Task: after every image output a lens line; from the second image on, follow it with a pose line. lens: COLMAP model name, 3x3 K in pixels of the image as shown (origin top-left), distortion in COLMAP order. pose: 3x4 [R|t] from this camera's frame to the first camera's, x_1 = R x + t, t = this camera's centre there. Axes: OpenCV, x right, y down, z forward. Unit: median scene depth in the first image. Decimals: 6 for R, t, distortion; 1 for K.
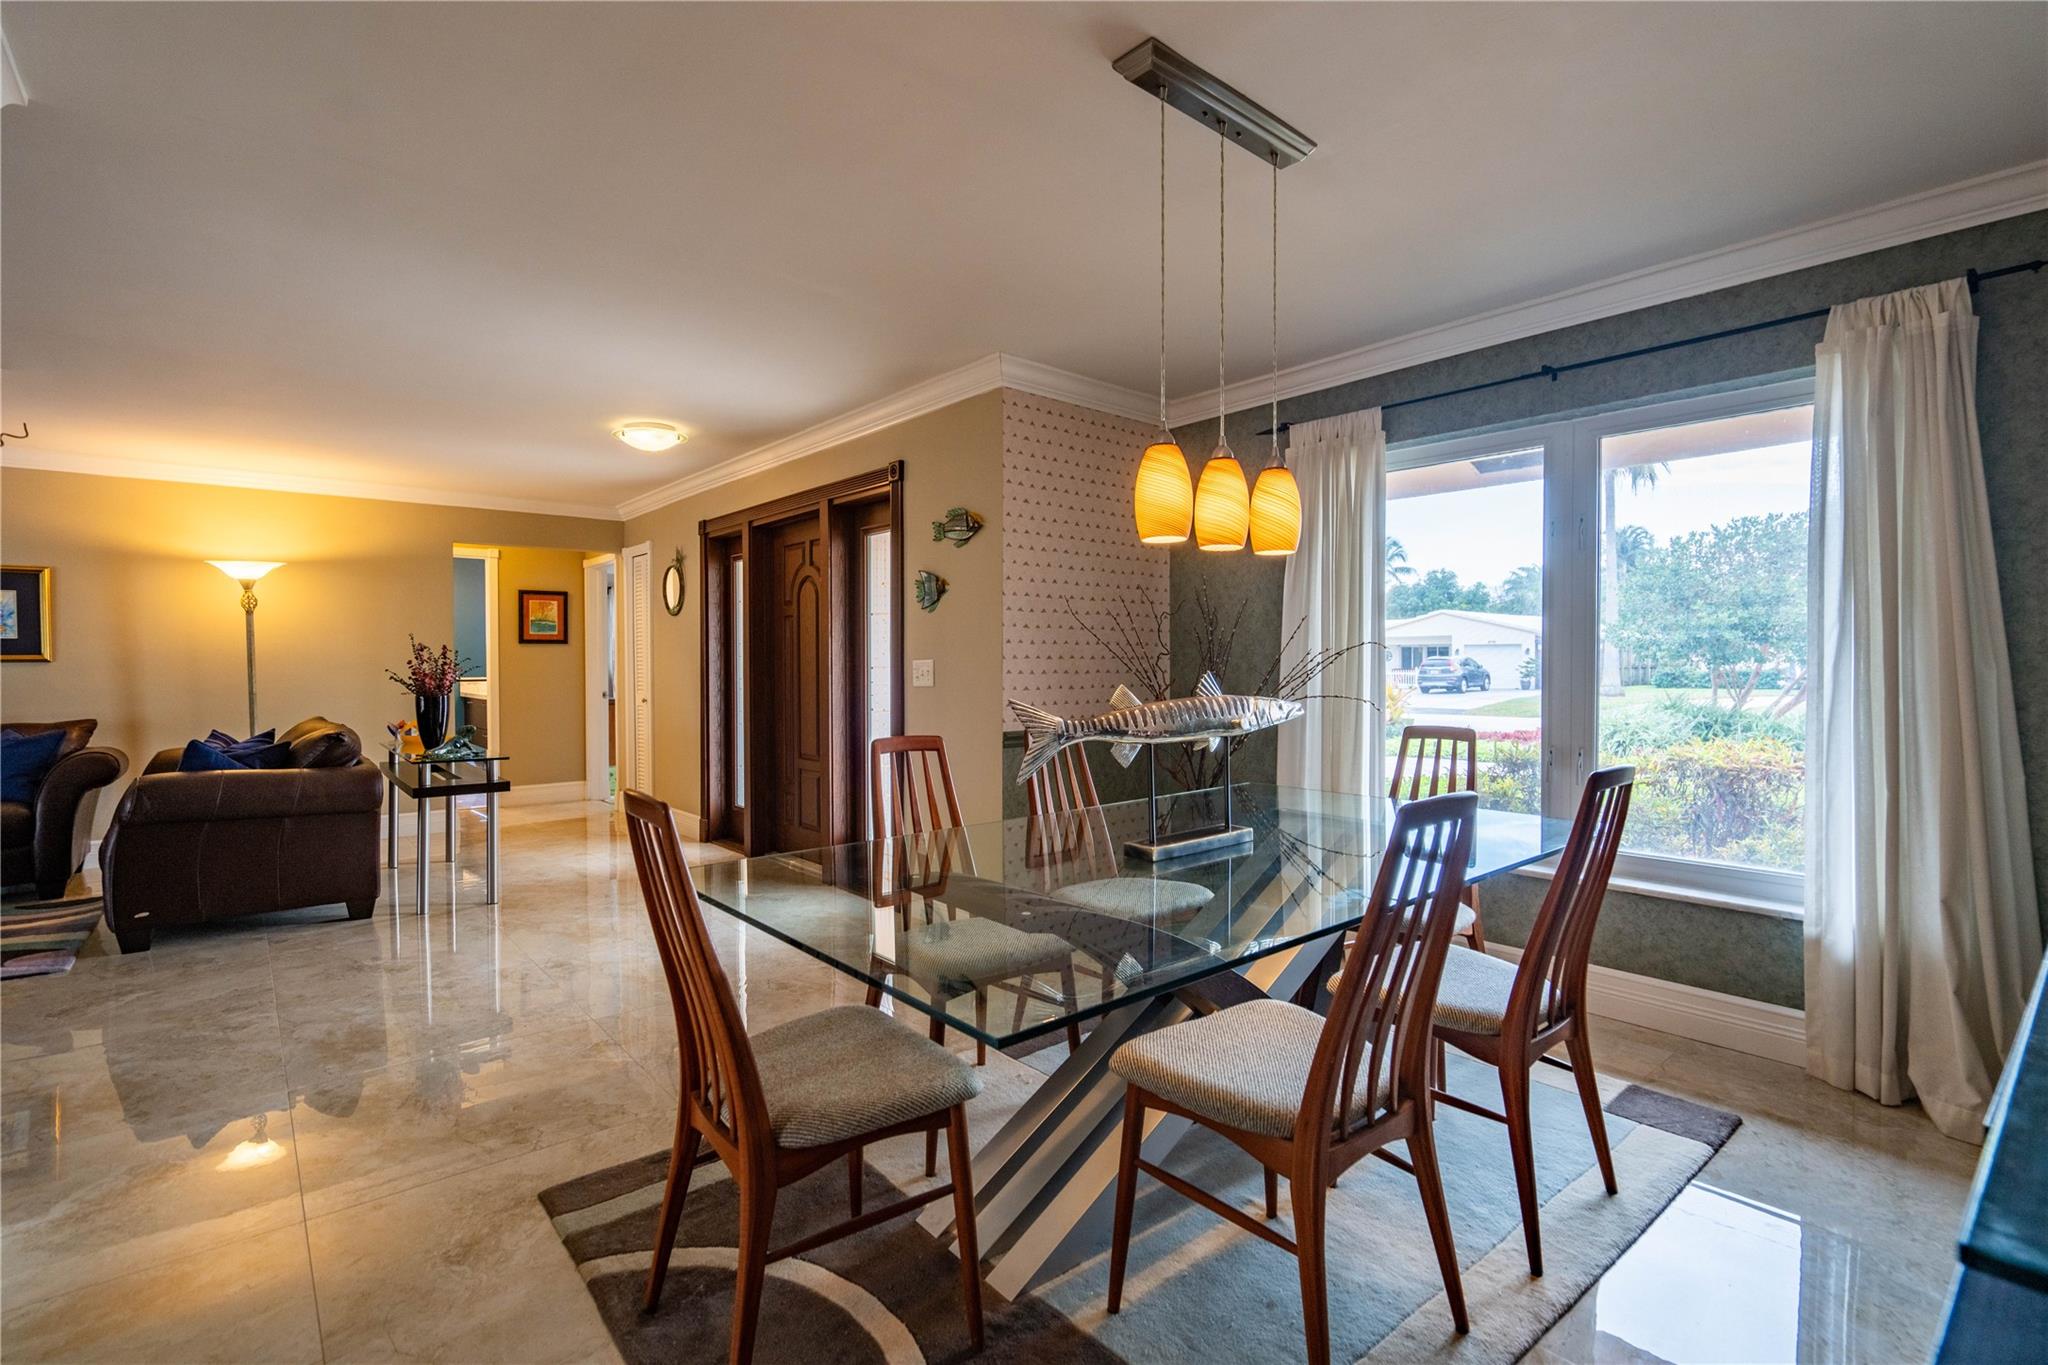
lens RADIAL K [[953.3, 0, 1041.7], [0, 953.3, 676.2], [0, 0, 1]] dist [0.000741, 0.002019]
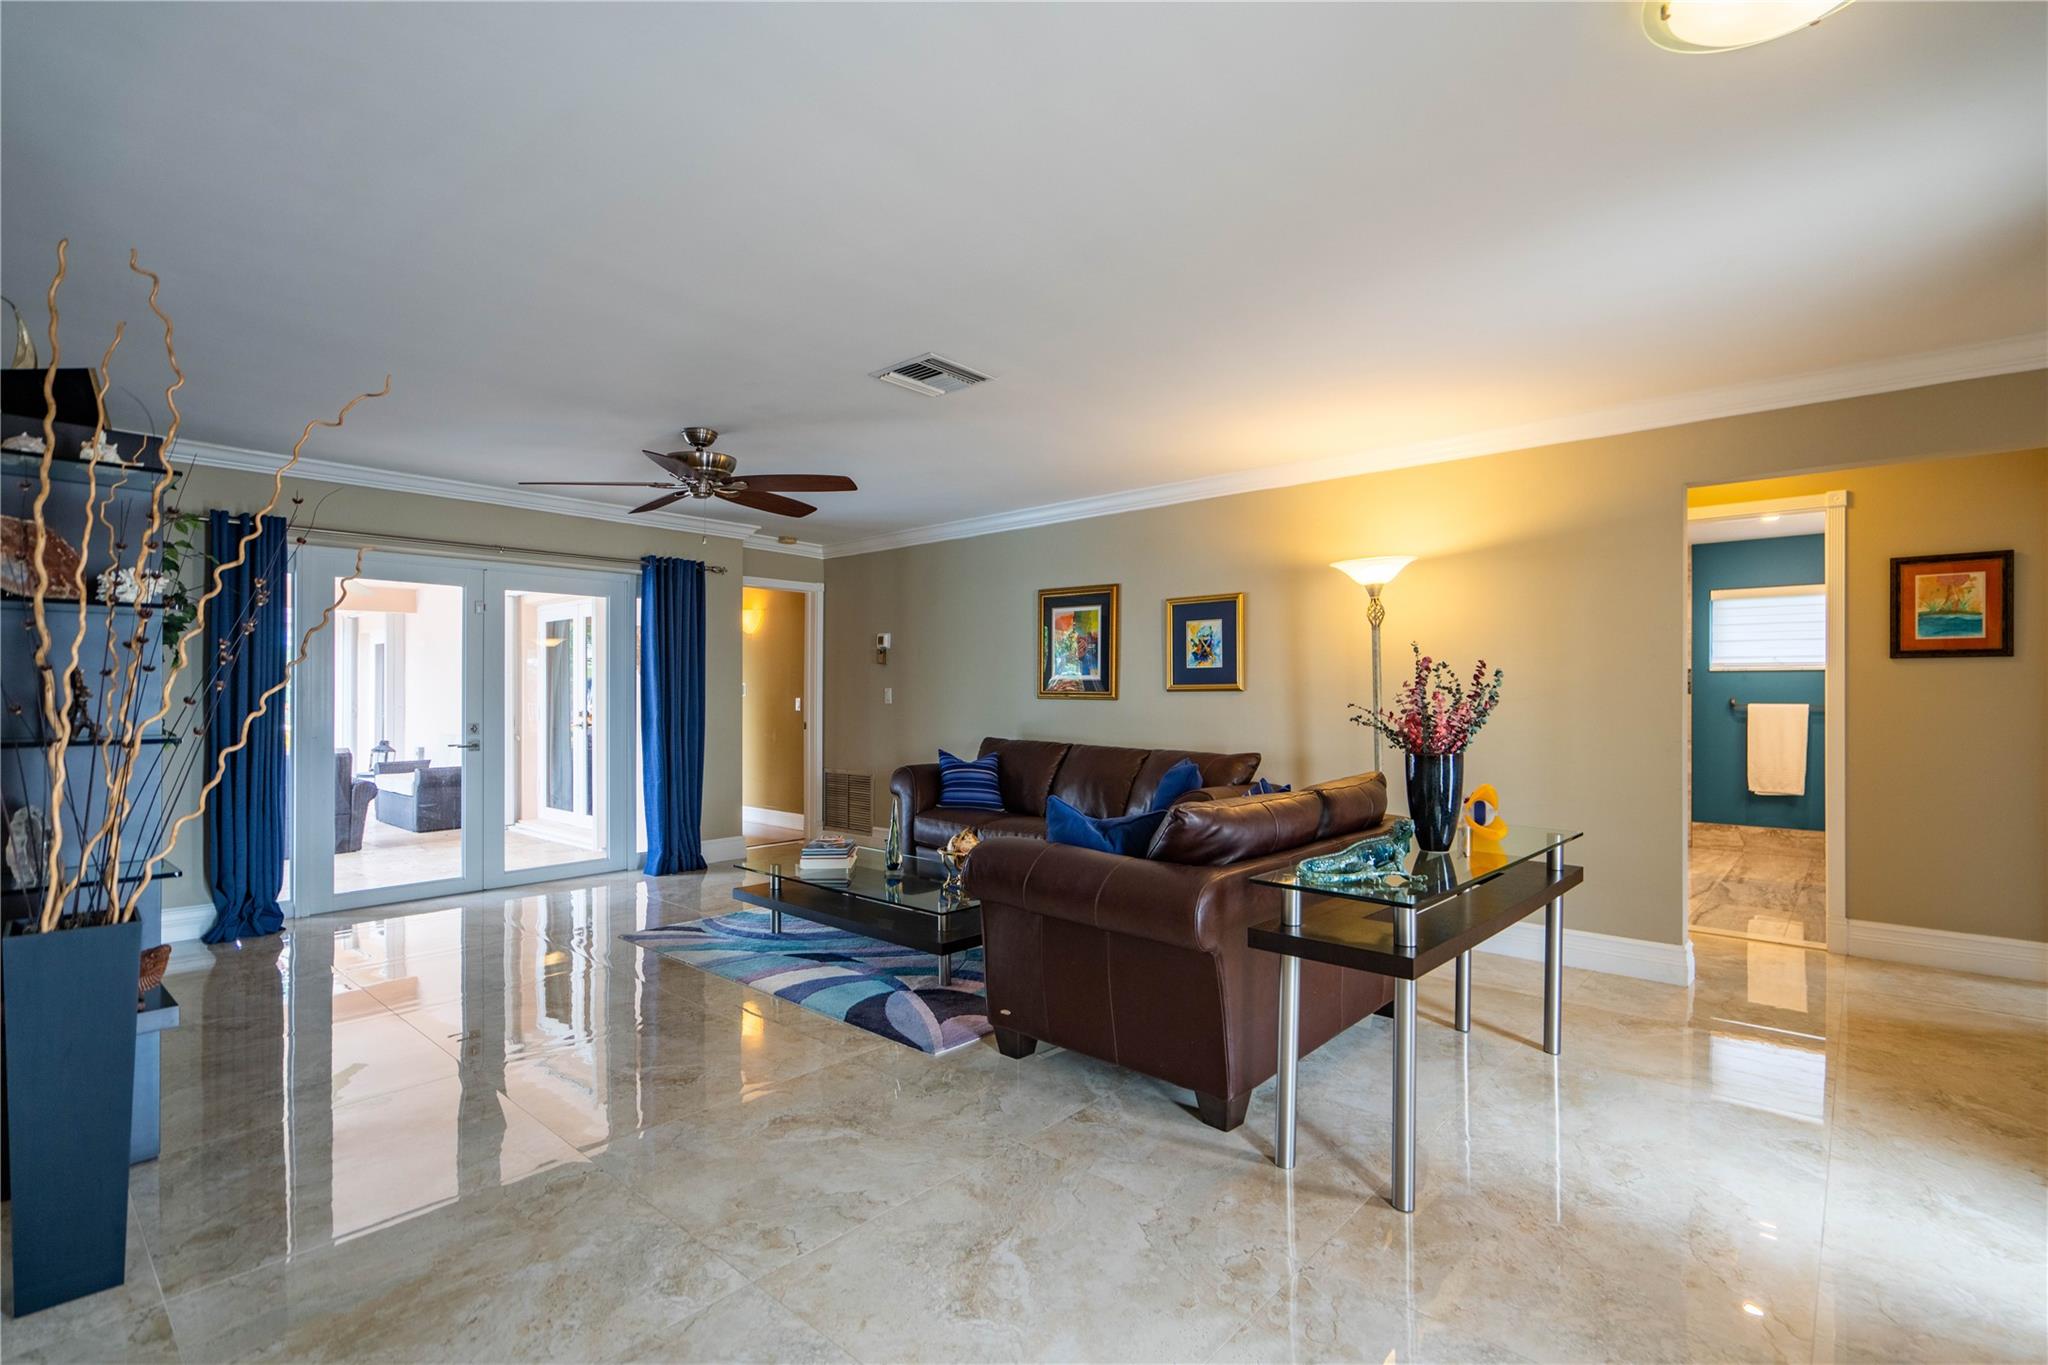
lens RADIAL K [[953.3, 0, 1021.9], [0, 953.3, 684.7], [0, 0, 1]] dist [0.000741, 0.002019]
pose [[0.124446, 0.000580, -0.992226, -0.156060], [-0.014697, 0.999891, -0.001259, -0.023419], [0.992117, 0.014739, 0.124441, 0.928549]]
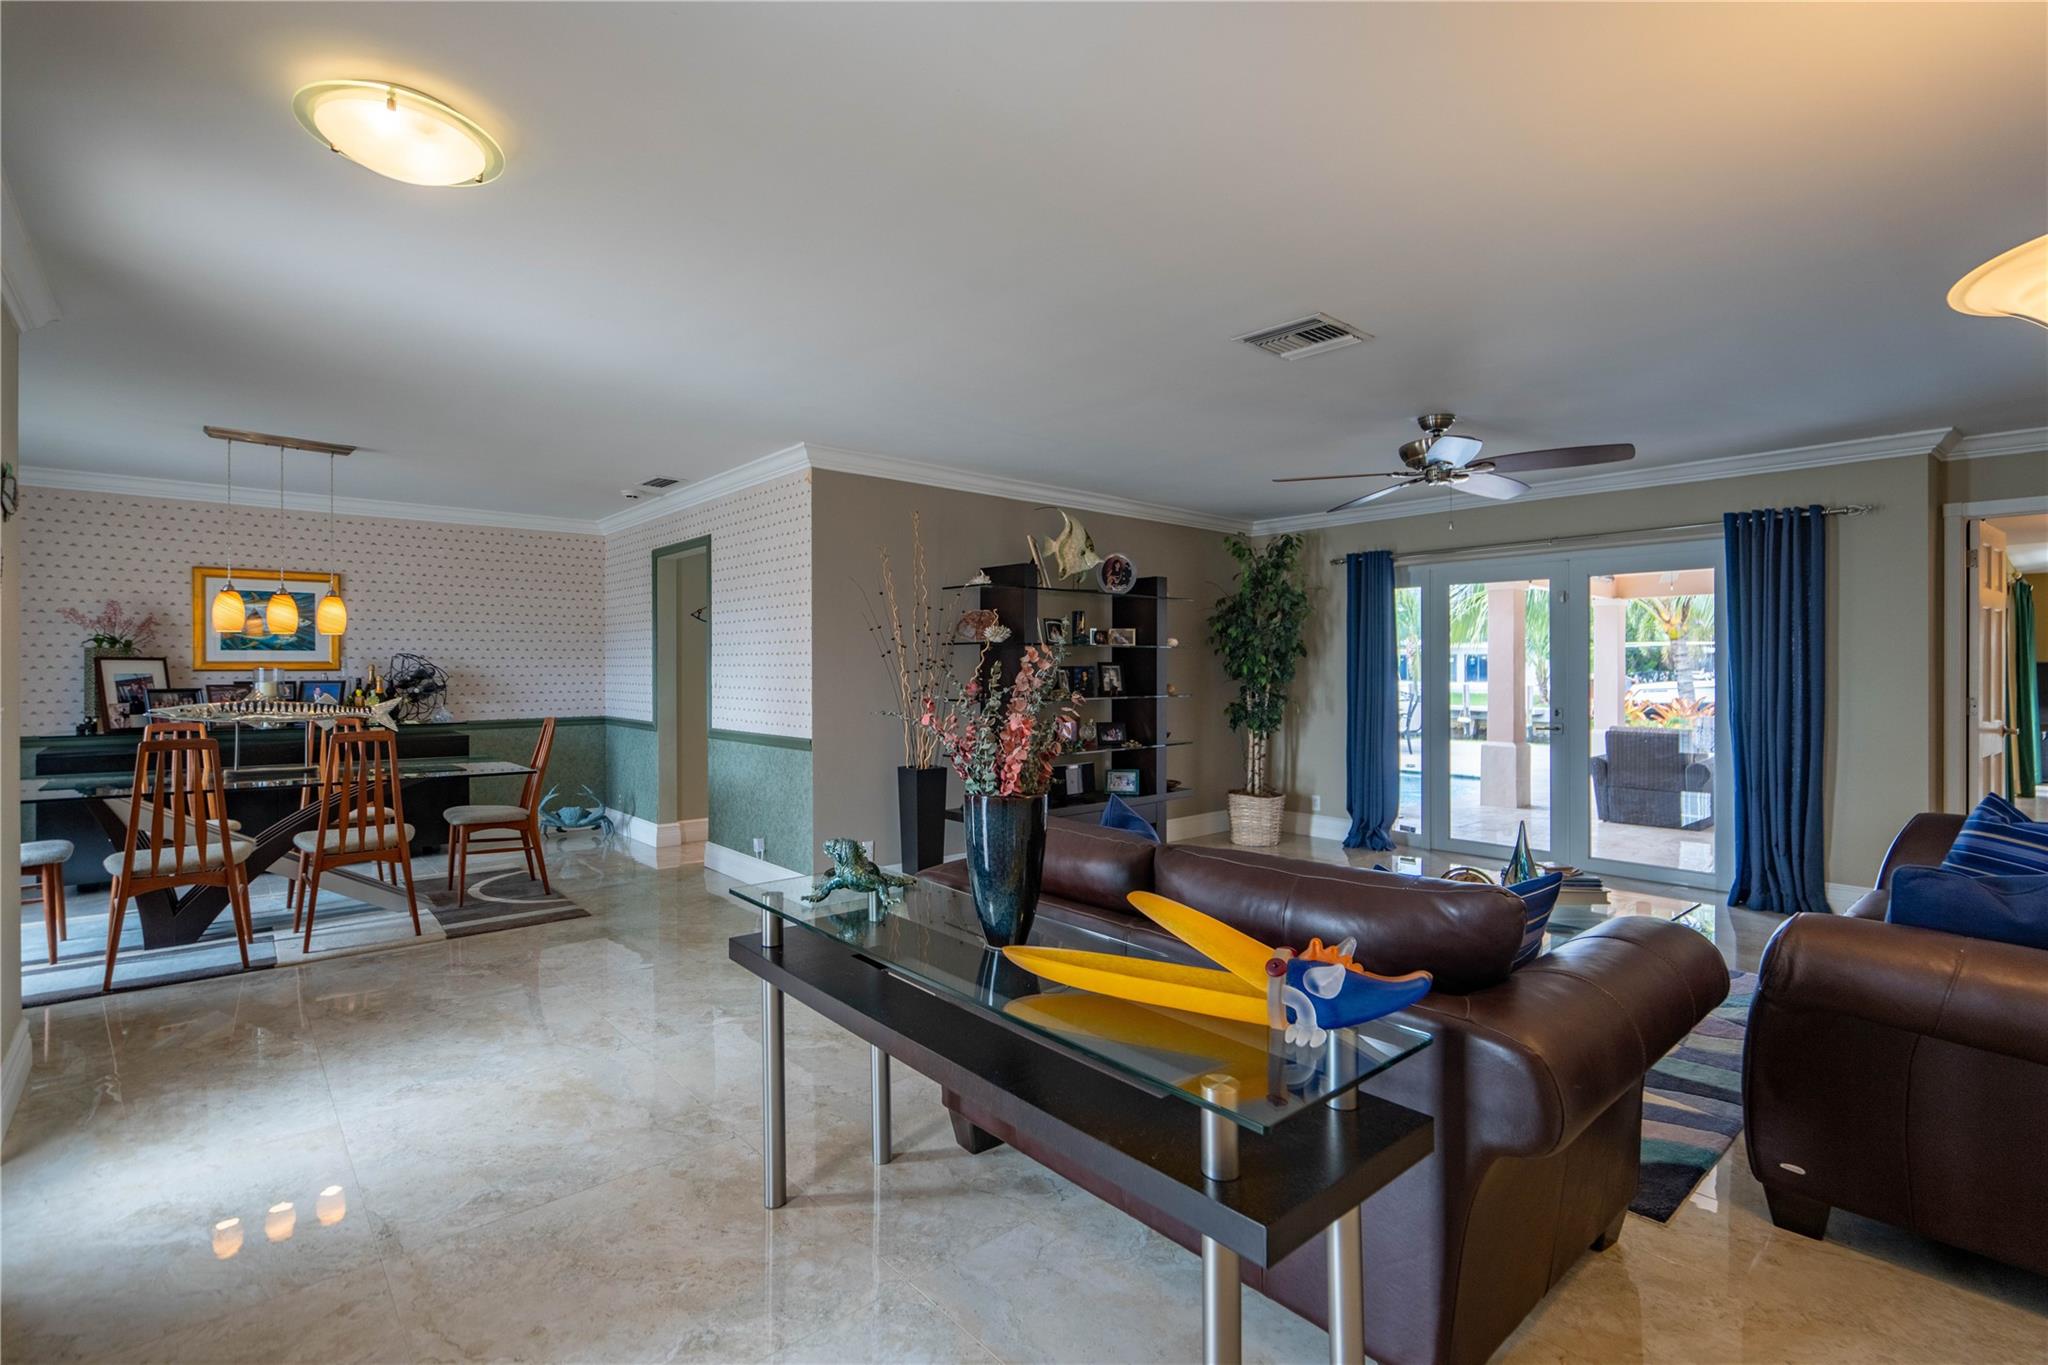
lens RADIAL K [[953.3, 0, 1023.1], [0, 953.3, 670.2], [0, 0, 1]] dist [0.000741, 0.002019]
pose [[-0.999858, 0.003725, -0.016412, -0.827119], [0.003460, 0.999864, 0.016114, -0.041426], [0.016469, 0.016055, -0.999735, 1.786756]]
